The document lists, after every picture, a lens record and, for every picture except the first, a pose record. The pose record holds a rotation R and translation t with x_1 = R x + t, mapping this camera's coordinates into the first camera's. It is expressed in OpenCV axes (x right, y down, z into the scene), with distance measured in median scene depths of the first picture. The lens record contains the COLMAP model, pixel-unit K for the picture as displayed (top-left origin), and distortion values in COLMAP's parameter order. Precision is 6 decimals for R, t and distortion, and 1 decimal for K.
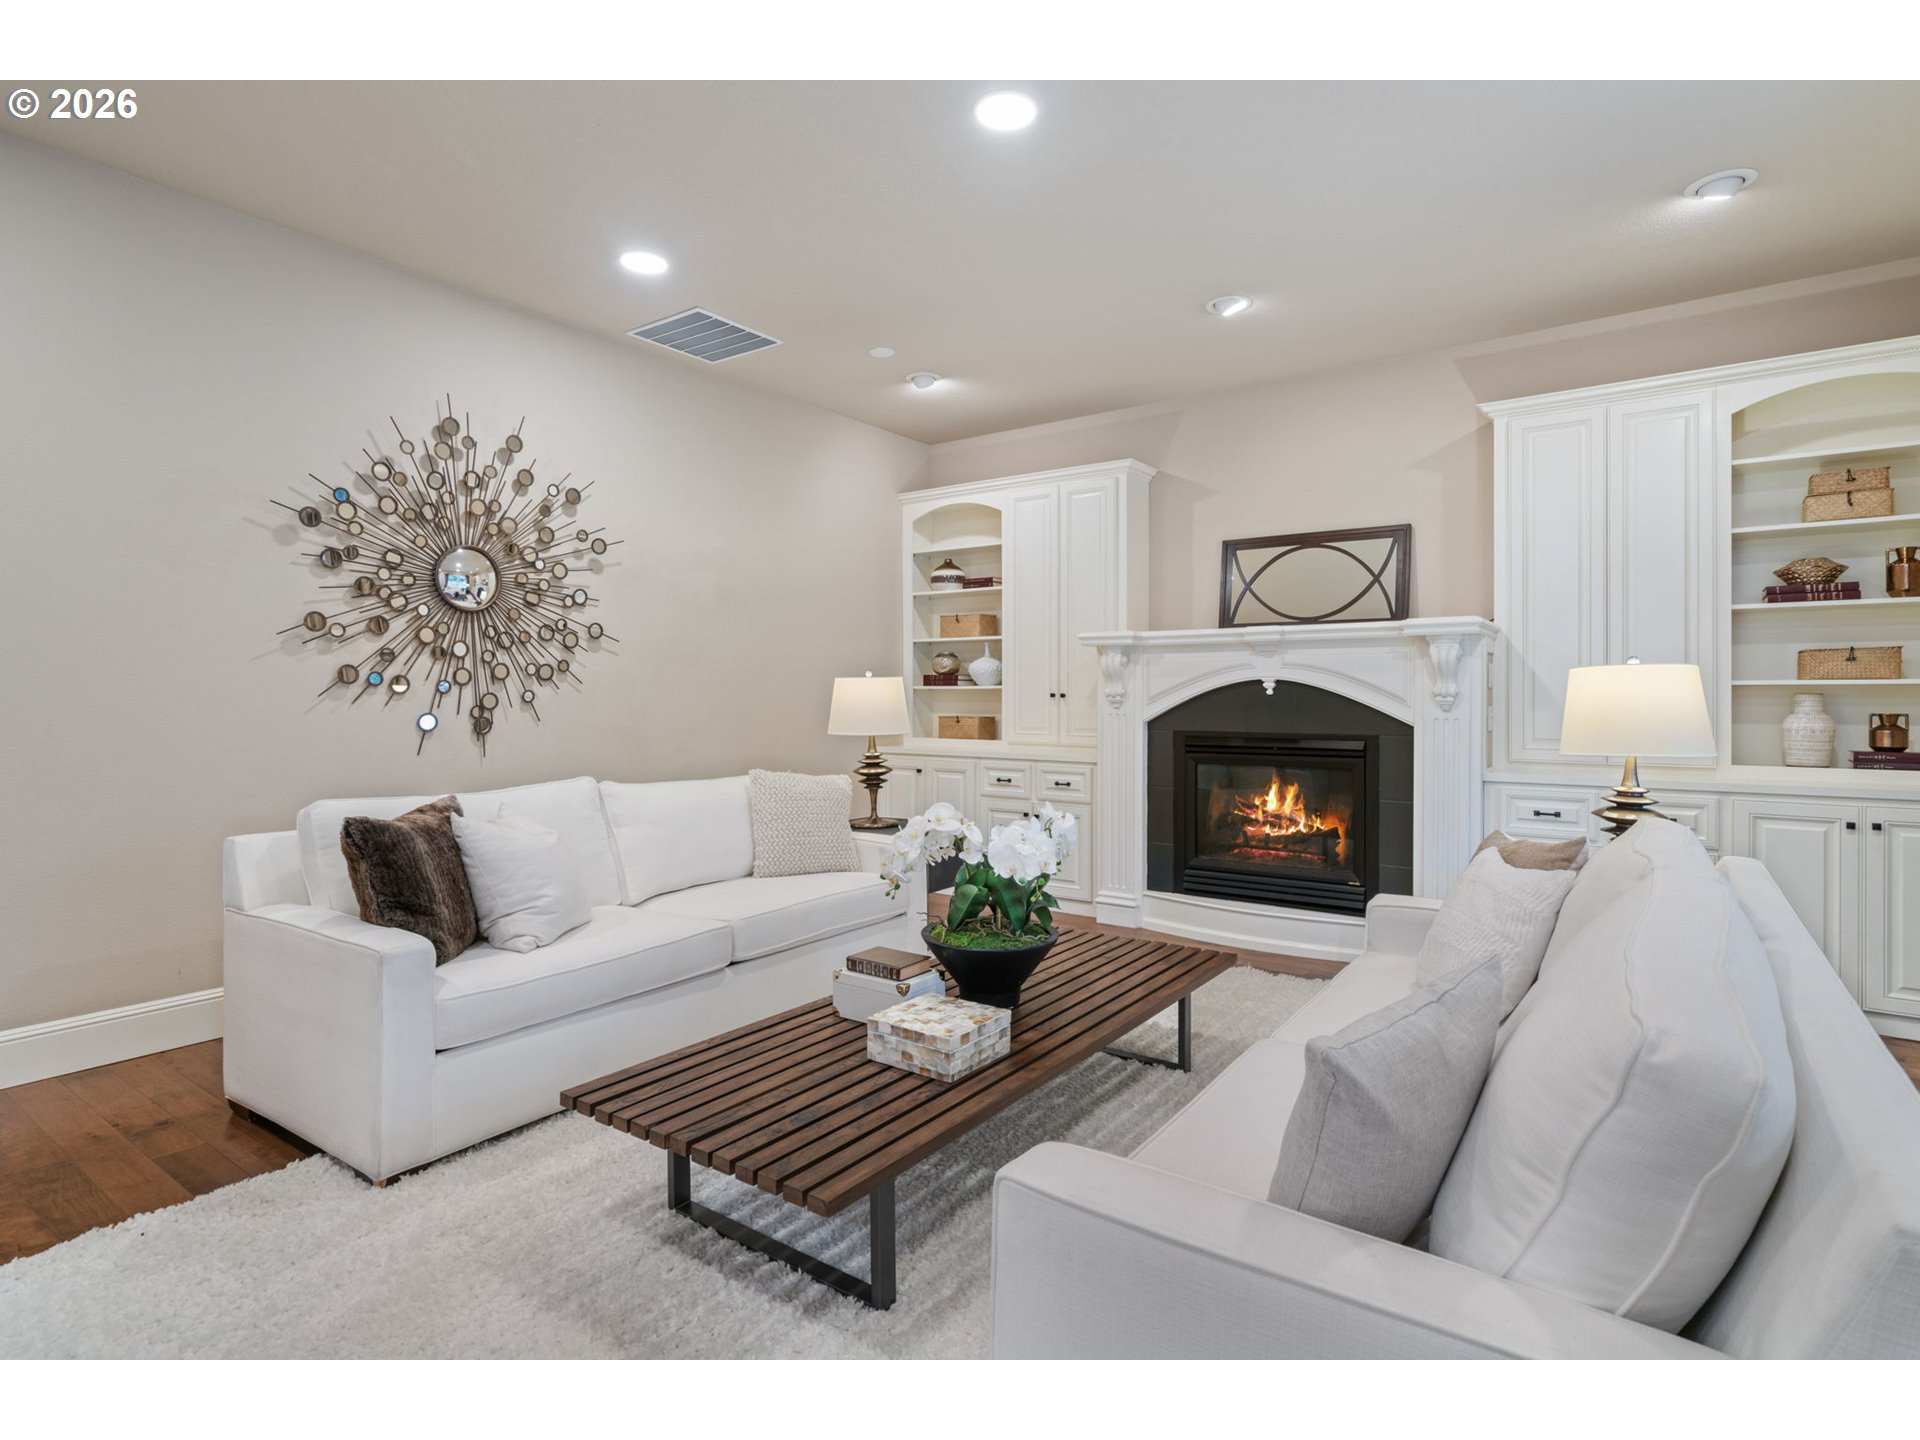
lens RADIAL K [[857.9, 0, 952.2], [0, 857.9, 718.5], [0, 0, 1]] dist [-0.012773, 0.000506]
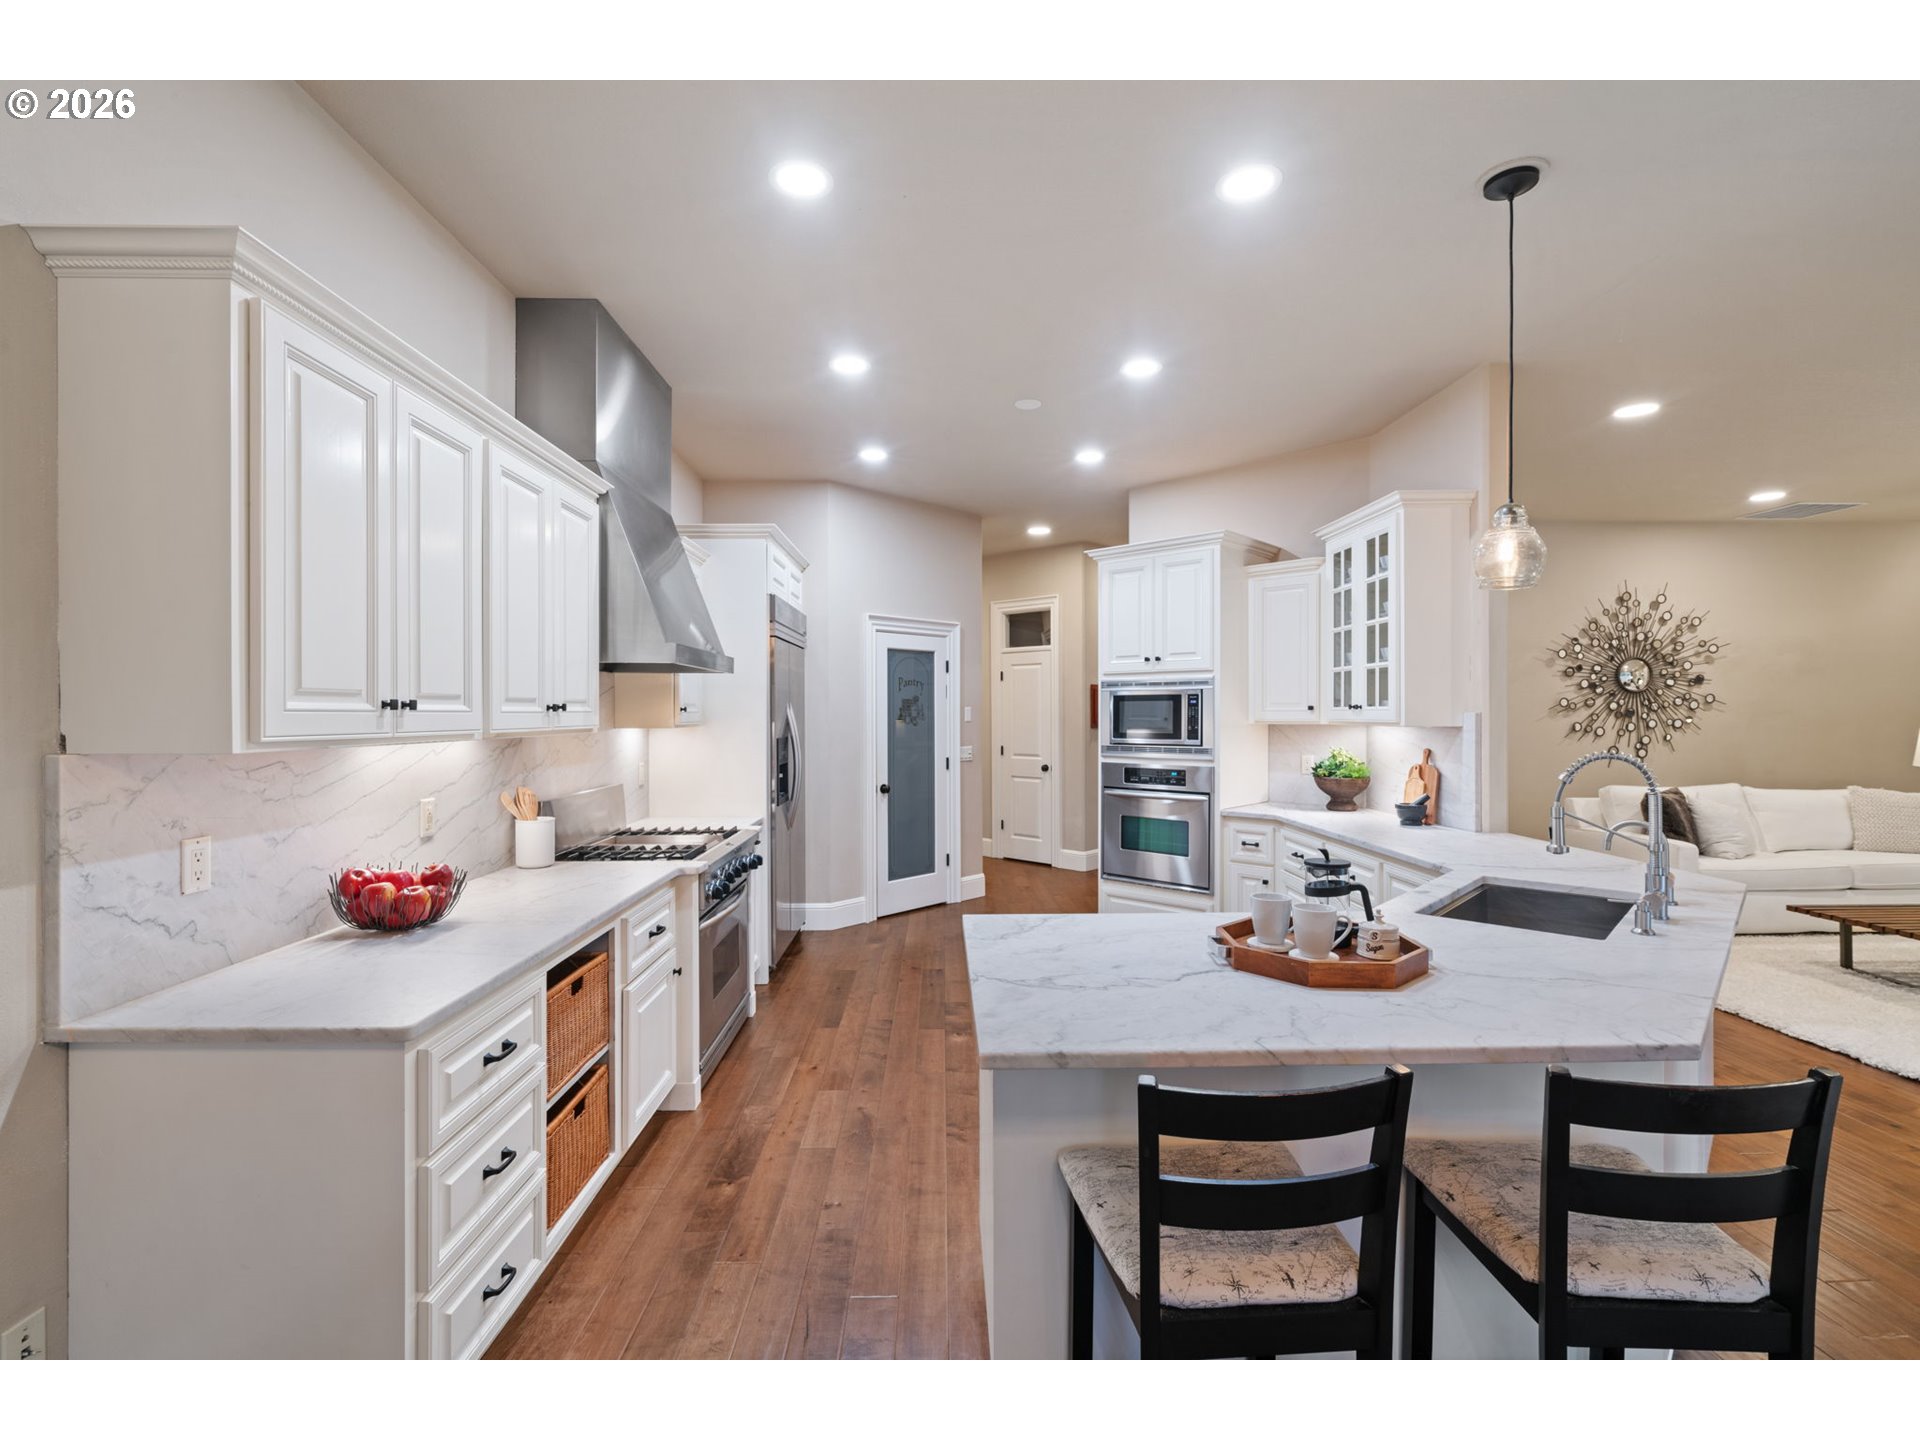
lens RADIAL K [[857.9, 0, 952.2], [0, 857.9, 718.5], [0, 0, 1]] dist [-0.012773, 0.000506]
pose [[0.592541, -0.000932, -0.805540, 0.051774], [-0.014900, 0.999816, -0.012116, -0.023626], [0.805403, 0.019182, 0.592418, -1.334783]]
